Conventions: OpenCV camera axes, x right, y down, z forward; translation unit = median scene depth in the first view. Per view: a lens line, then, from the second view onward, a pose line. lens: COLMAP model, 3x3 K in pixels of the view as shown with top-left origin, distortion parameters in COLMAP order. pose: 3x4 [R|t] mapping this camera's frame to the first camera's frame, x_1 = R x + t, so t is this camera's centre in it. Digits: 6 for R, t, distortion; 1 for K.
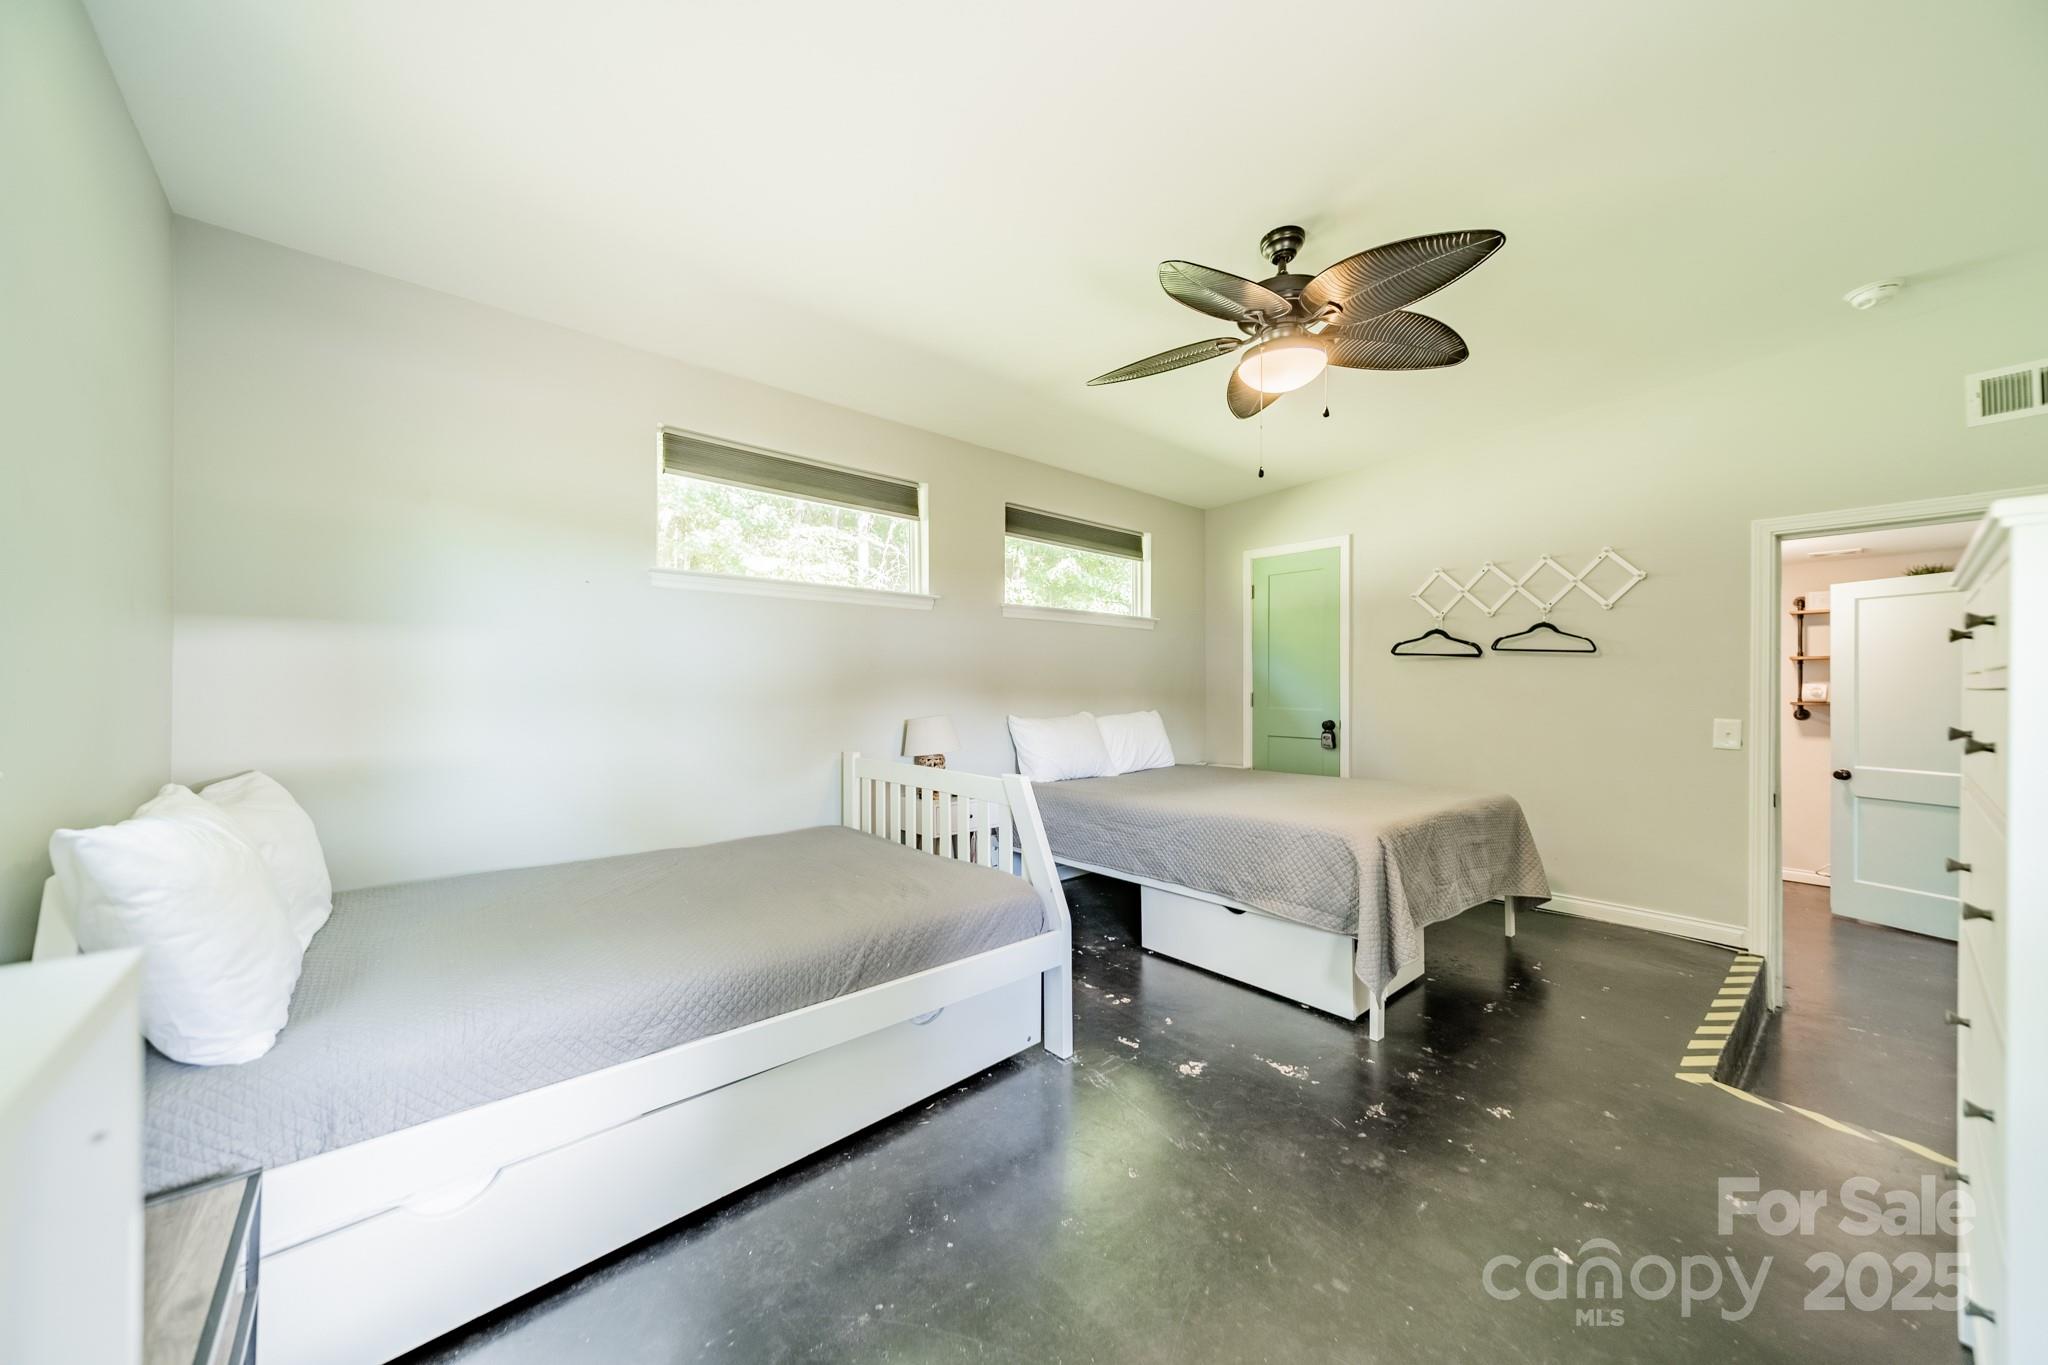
lens RADIAL K [[721.2, 0, 1028.5], [0, 721.2, 670.9], [0, 0, 1]] dist [0.007852, -0.000045]
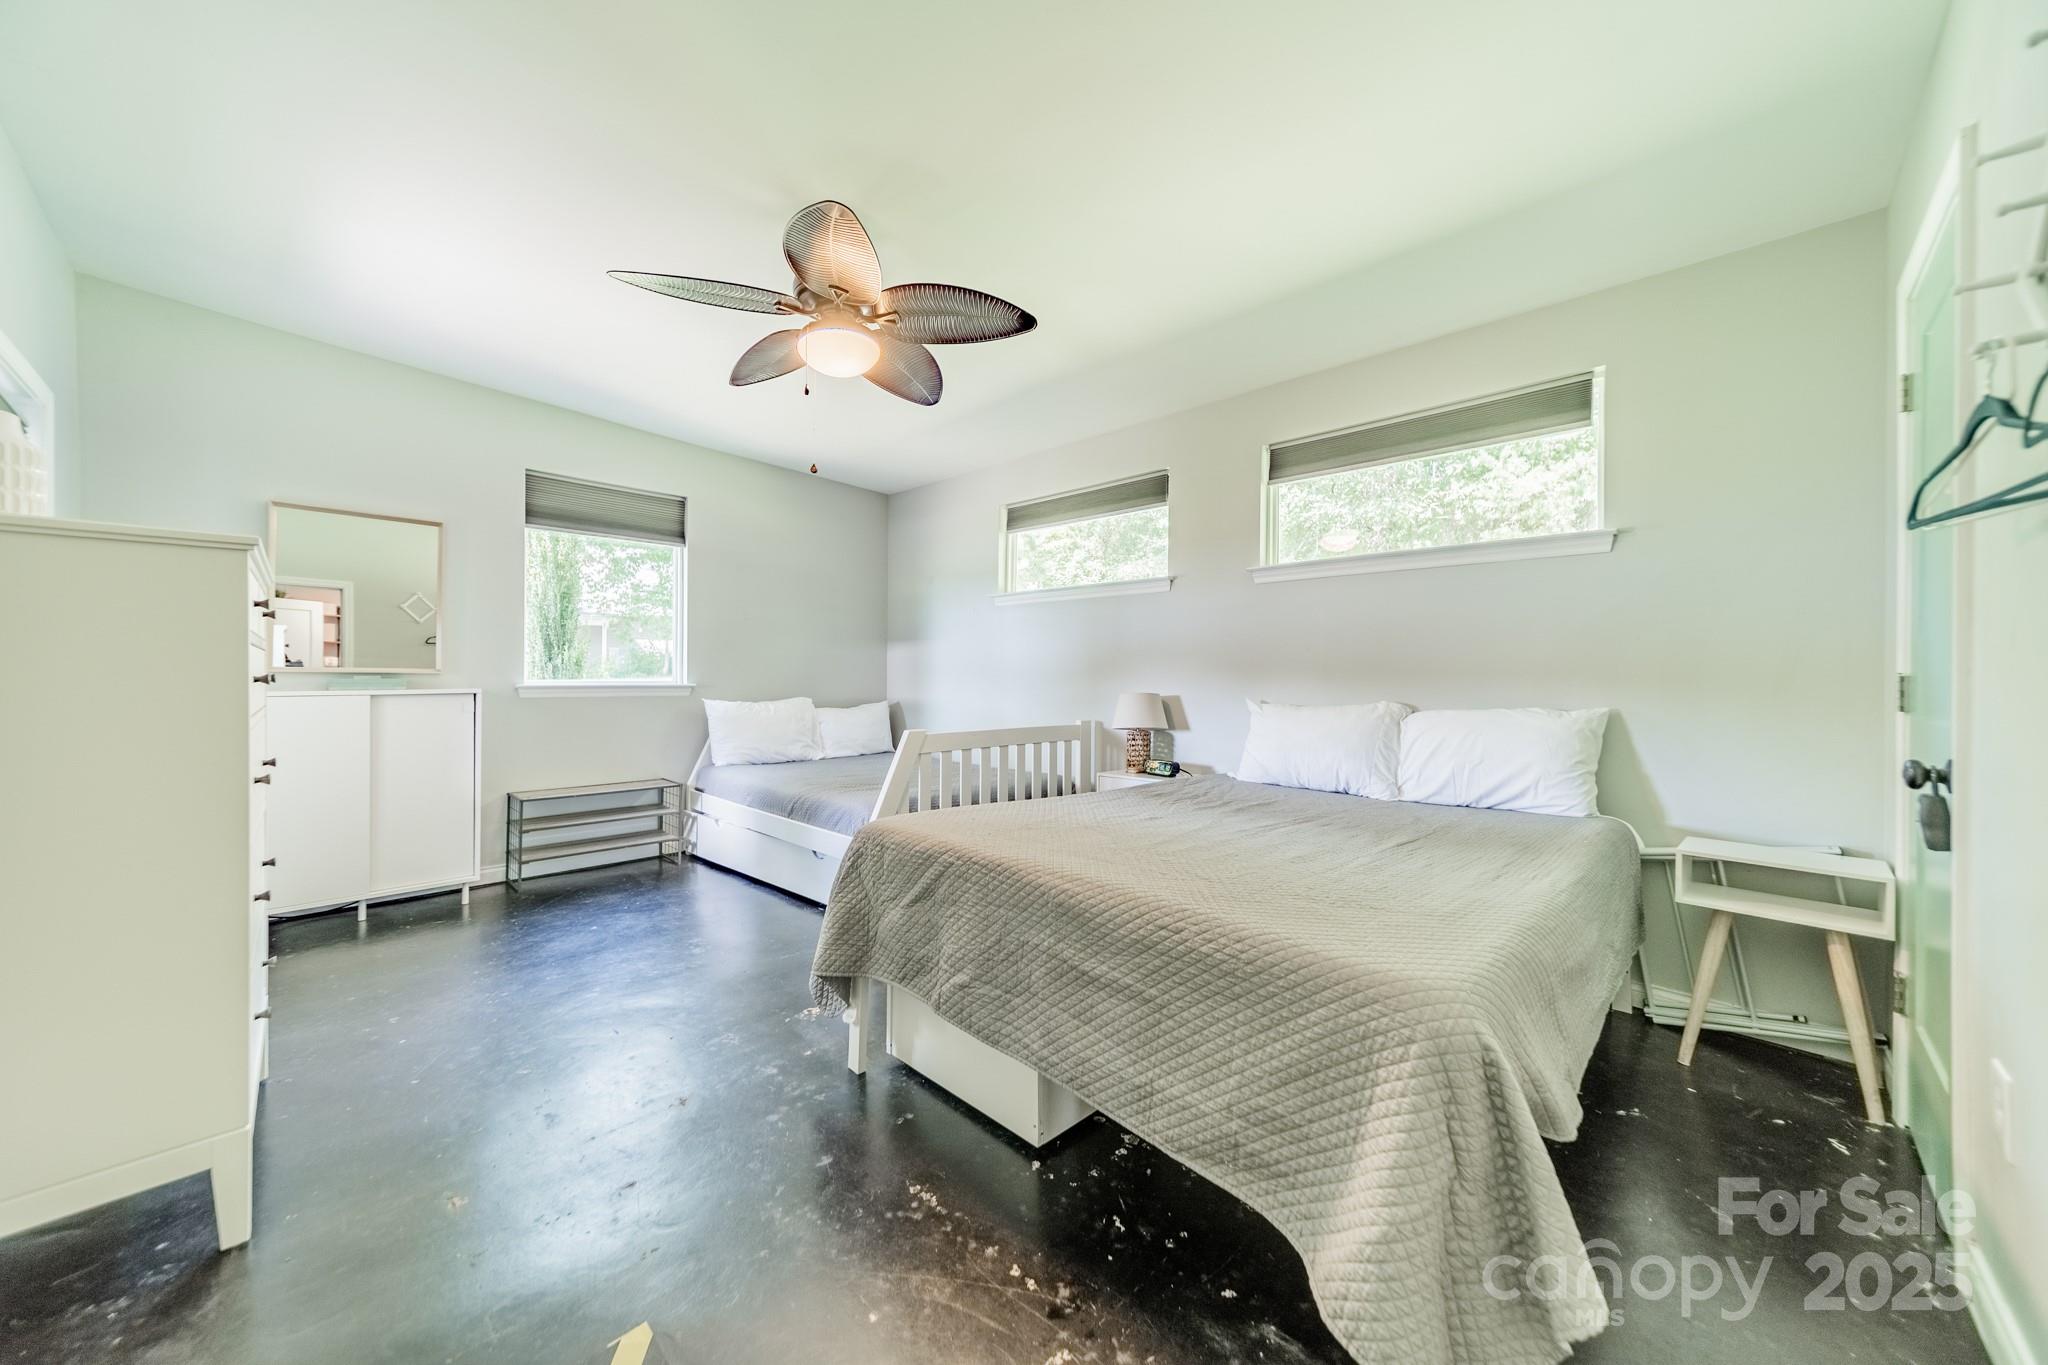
lens RADIAL K [[721.2, 0, 1028.5], [0, 721.2, 670.9], [0, 0, 1]] dist [0.007852, -0.000045]
pose [[0.076814, -0.005490, -0.997030, 0.847682], [0.021201, 0.999768, -0.003872, 0.030167], [0.996820, -0.020841, 0.076912, 0.695879]]
